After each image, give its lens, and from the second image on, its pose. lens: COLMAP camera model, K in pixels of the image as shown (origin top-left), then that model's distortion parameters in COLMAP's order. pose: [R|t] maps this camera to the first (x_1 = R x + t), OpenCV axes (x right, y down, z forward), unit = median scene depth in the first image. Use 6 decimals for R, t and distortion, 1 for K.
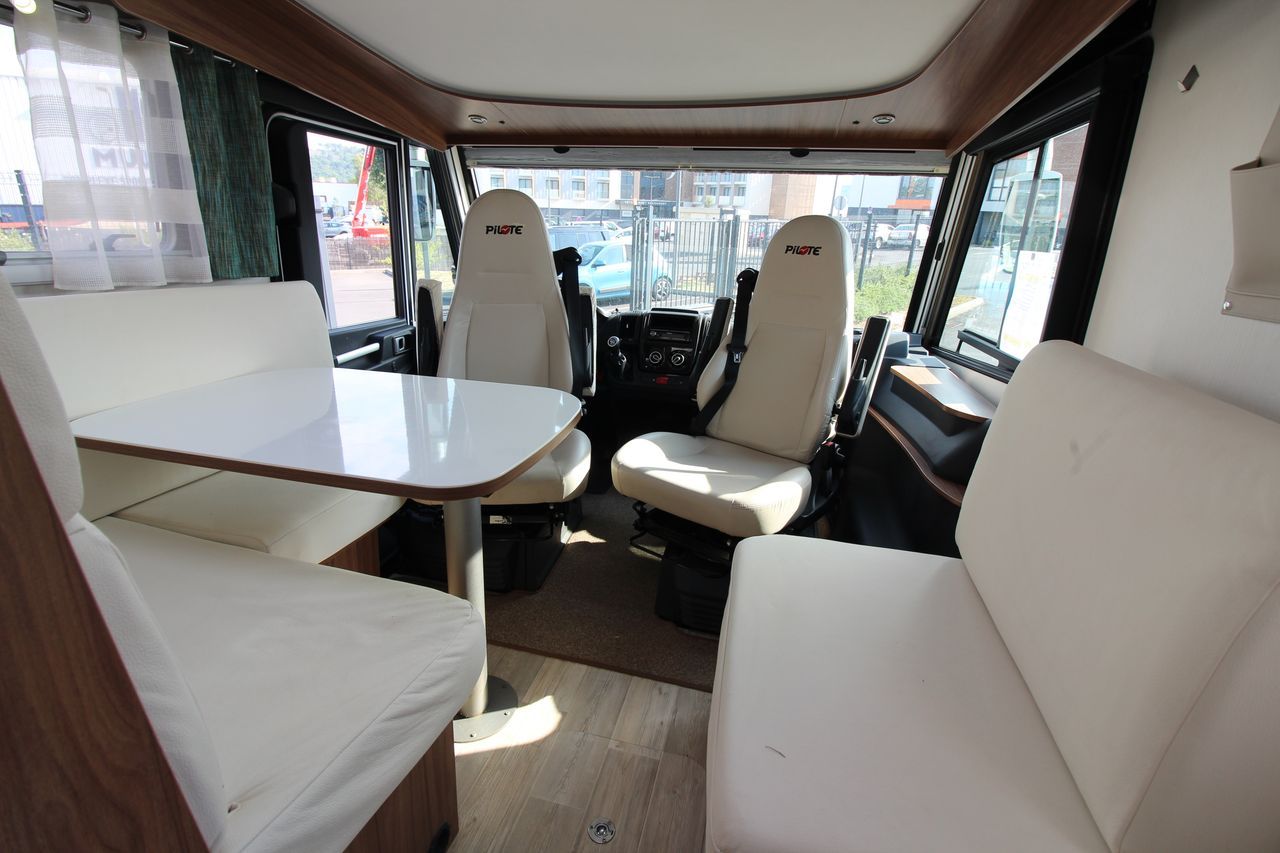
lens RADIAL K [[595.9, 0, 632.1], [0, 595.9, 425.5], [0, 0, 1]] dist [-0.015214, -0.007282]
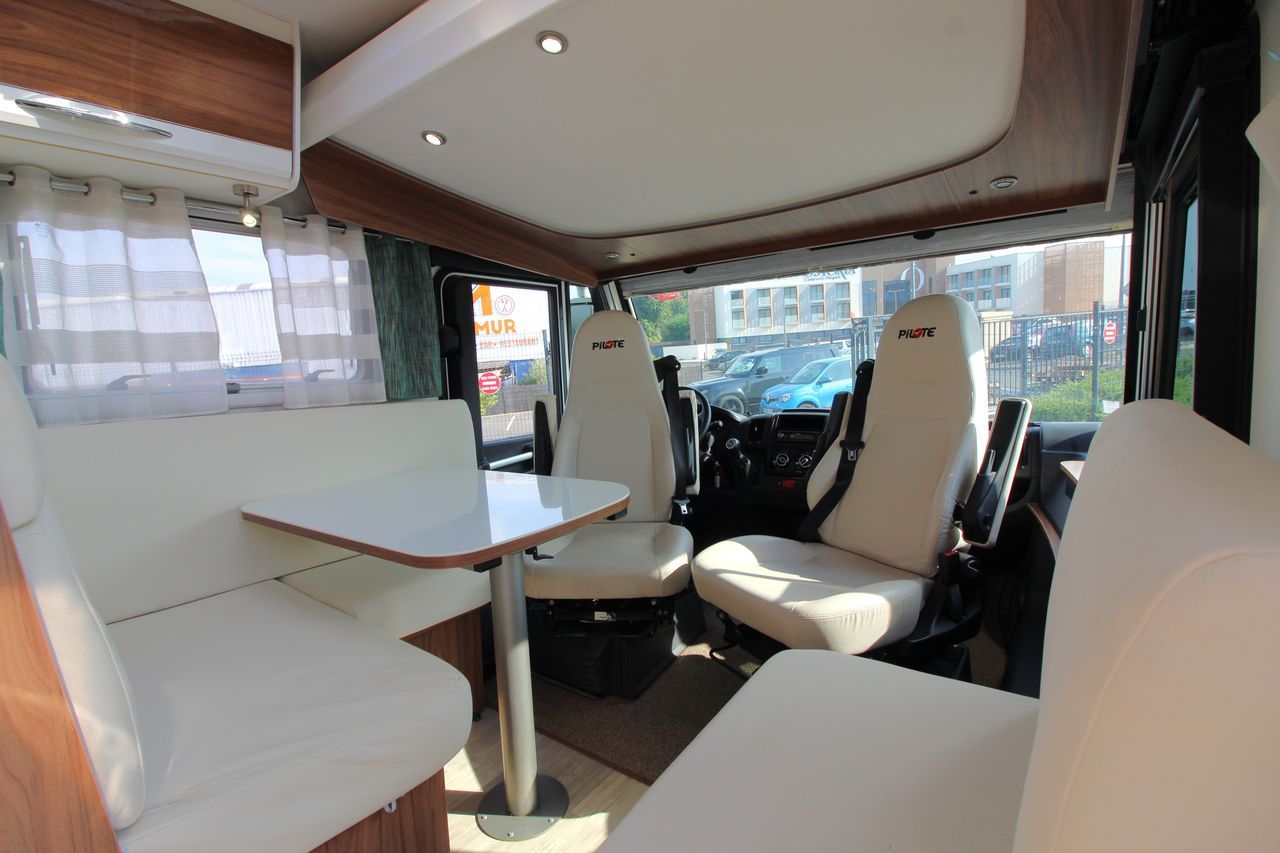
lens RADIAL K [[595.9, 0, 617.9], [0, 595.9, 420.1], [0, 0, 1]] dist [-0.015214, -0.007282]
pose [[0.915932, -0.047107, -0.398560, 0.238808], [-0.037707, 0.978594, -0.202317, 0.033313], [0.399559, 0.200337, 0.894549, 0.048656]]
